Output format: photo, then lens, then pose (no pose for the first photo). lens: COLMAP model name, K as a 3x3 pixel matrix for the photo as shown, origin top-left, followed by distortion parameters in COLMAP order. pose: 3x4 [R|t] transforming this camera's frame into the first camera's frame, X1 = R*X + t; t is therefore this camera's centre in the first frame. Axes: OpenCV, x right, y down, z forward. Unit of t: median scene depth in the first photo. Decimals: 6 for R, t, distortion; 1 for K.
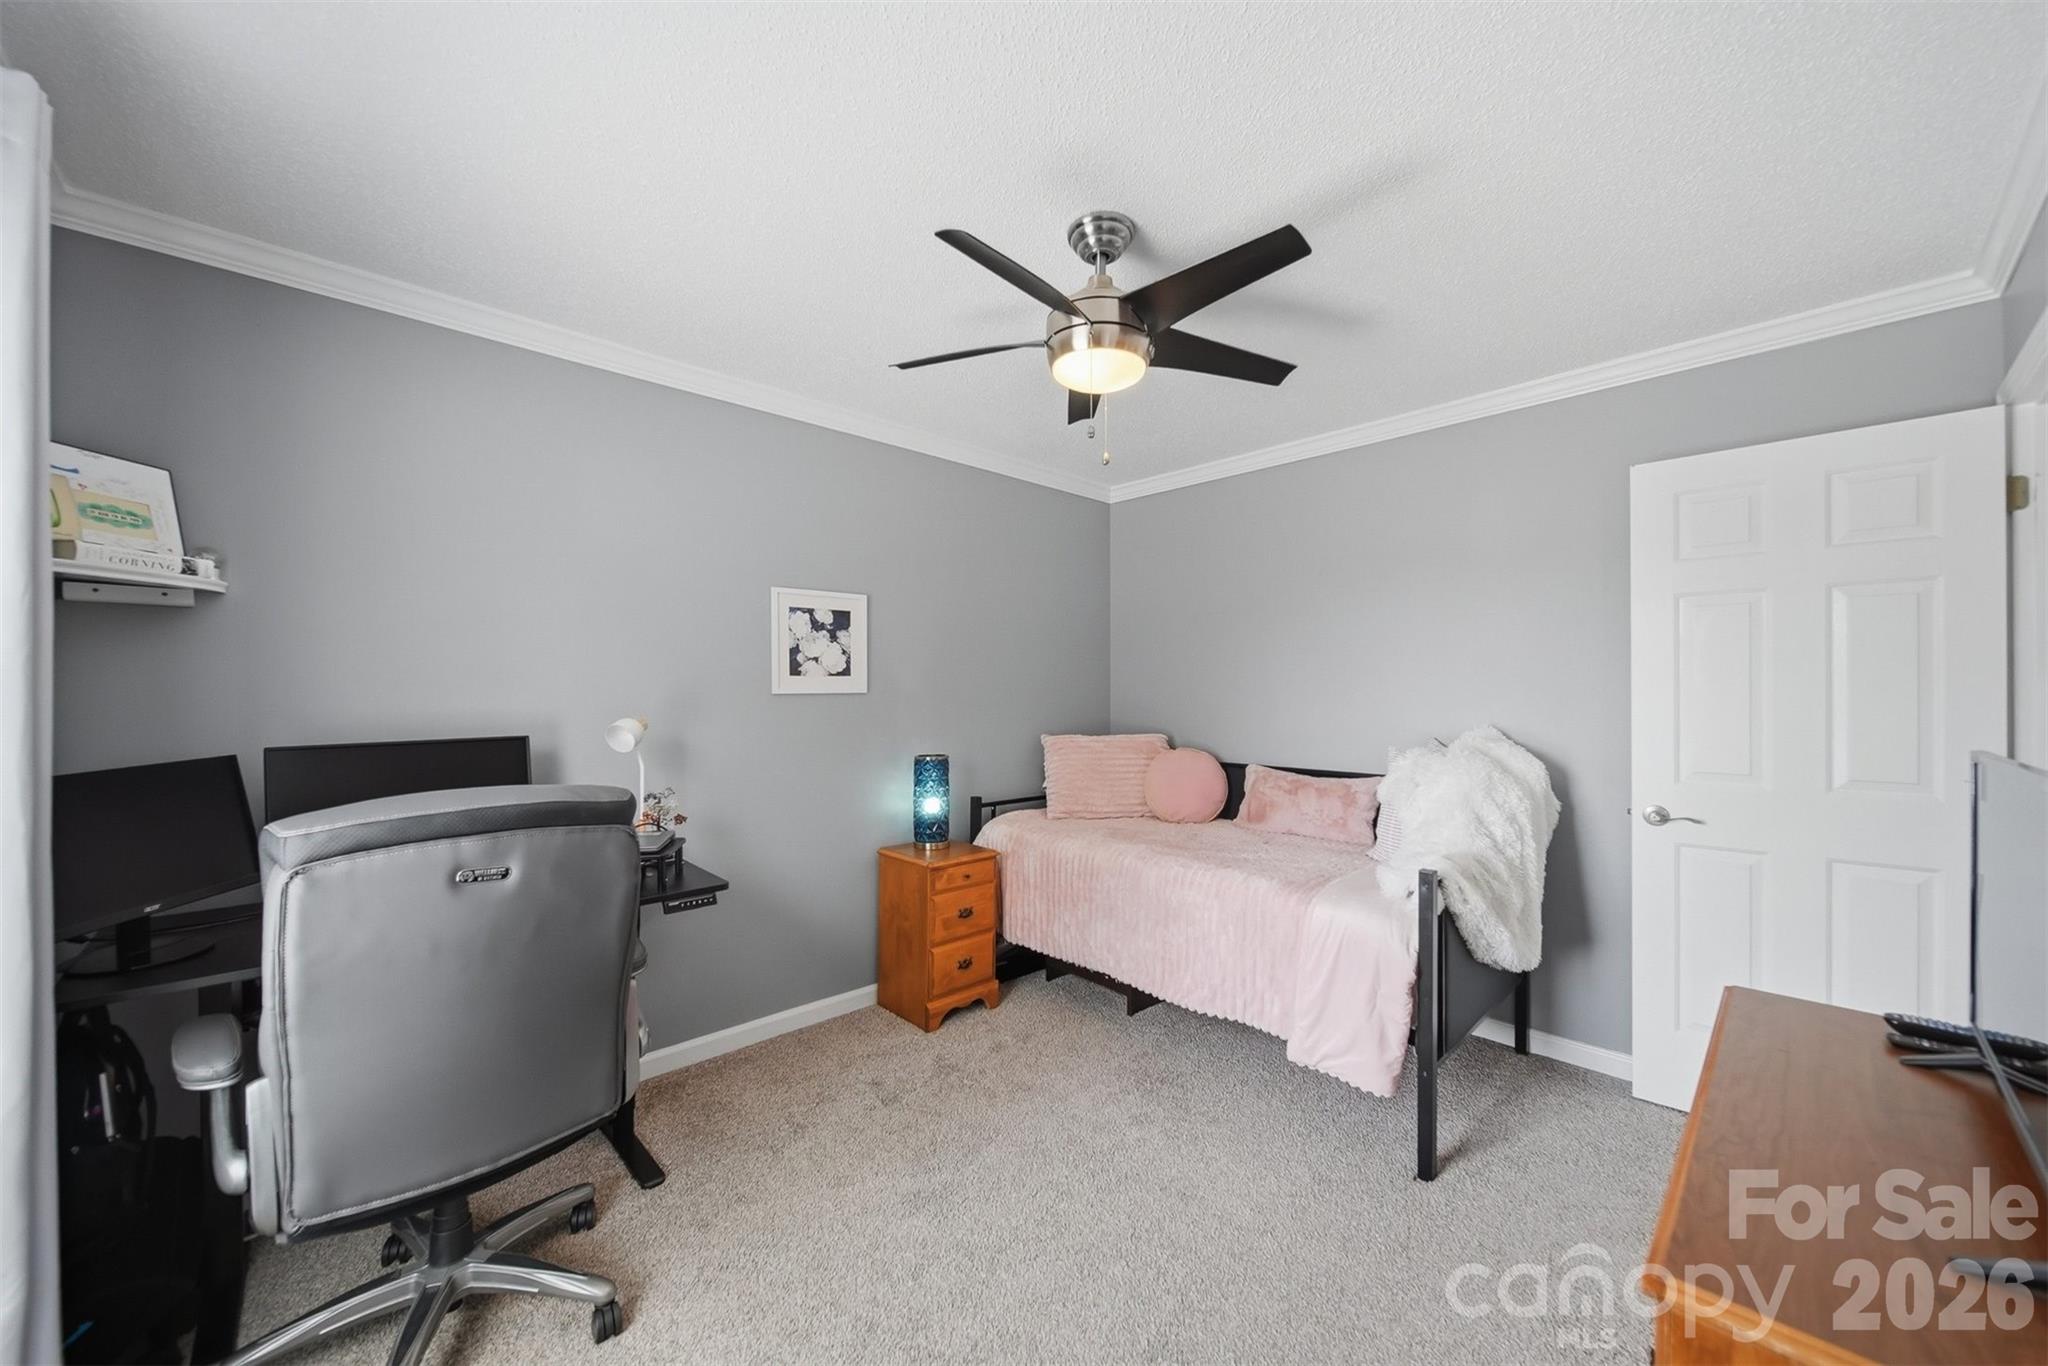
lens RADIAL K [[789.1, 0, 1014.6], [0, 789.1, 687.4], [0, 0, 1]] dist [-0.000970, -0.000031]
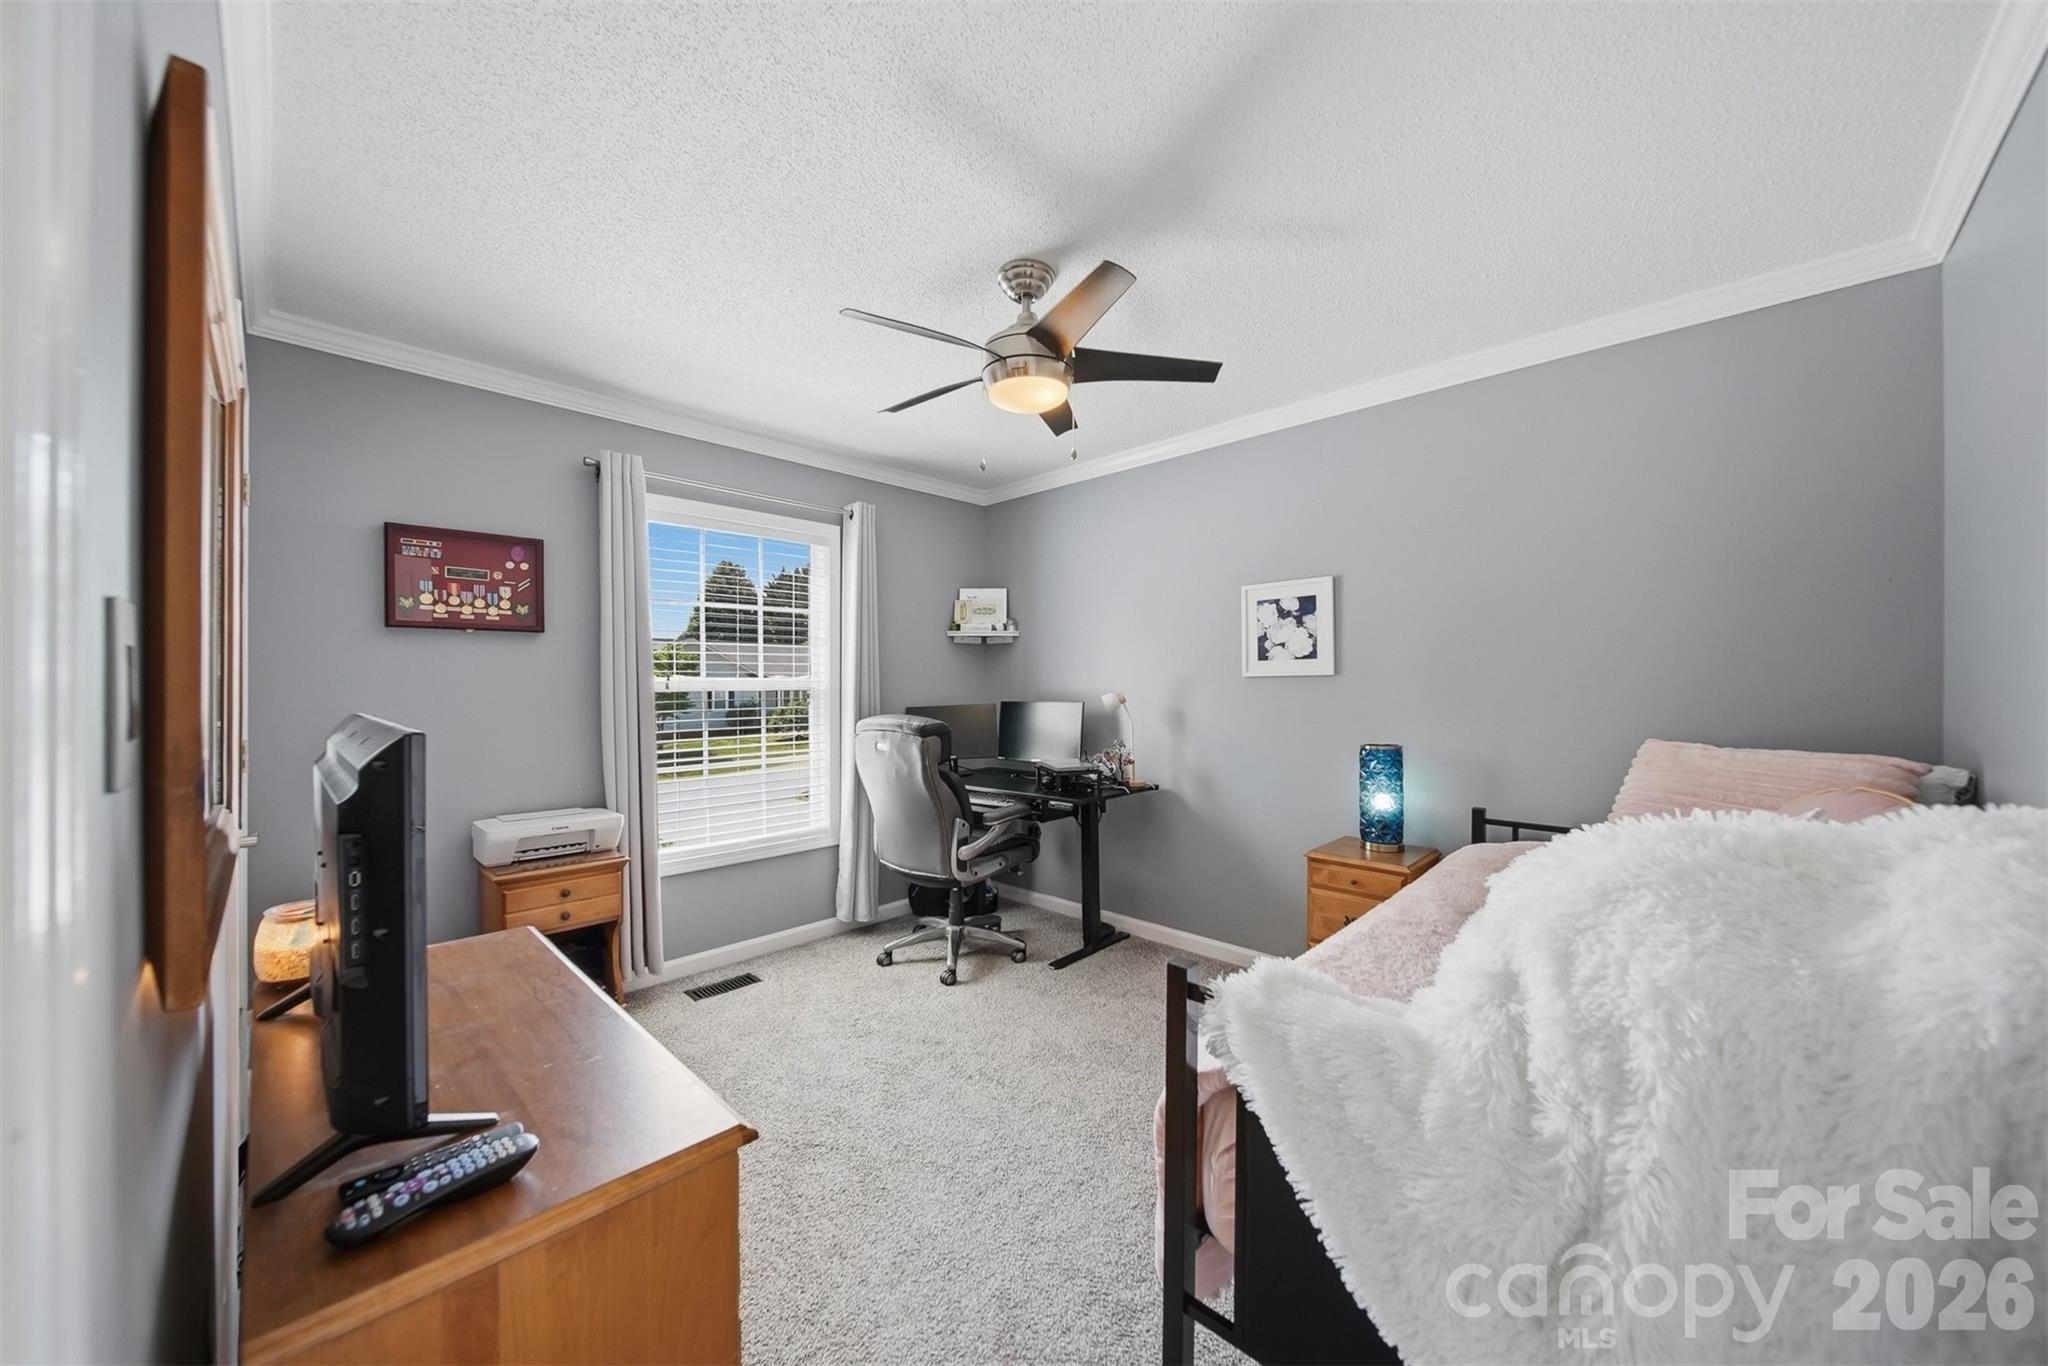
lens RADIAL K [[740.2, 0, 1013.9], [0, 740.2, 684.3], [0, 0, 1]] dist [0.000510, 0.000014]
pose [[0.010737, -0.000697, -0.999942, 0.760217], [0.008328, 0.999965, -0.000607, 0.016462], [0.999908, -0.008321, 0.010743, 0.612447]]
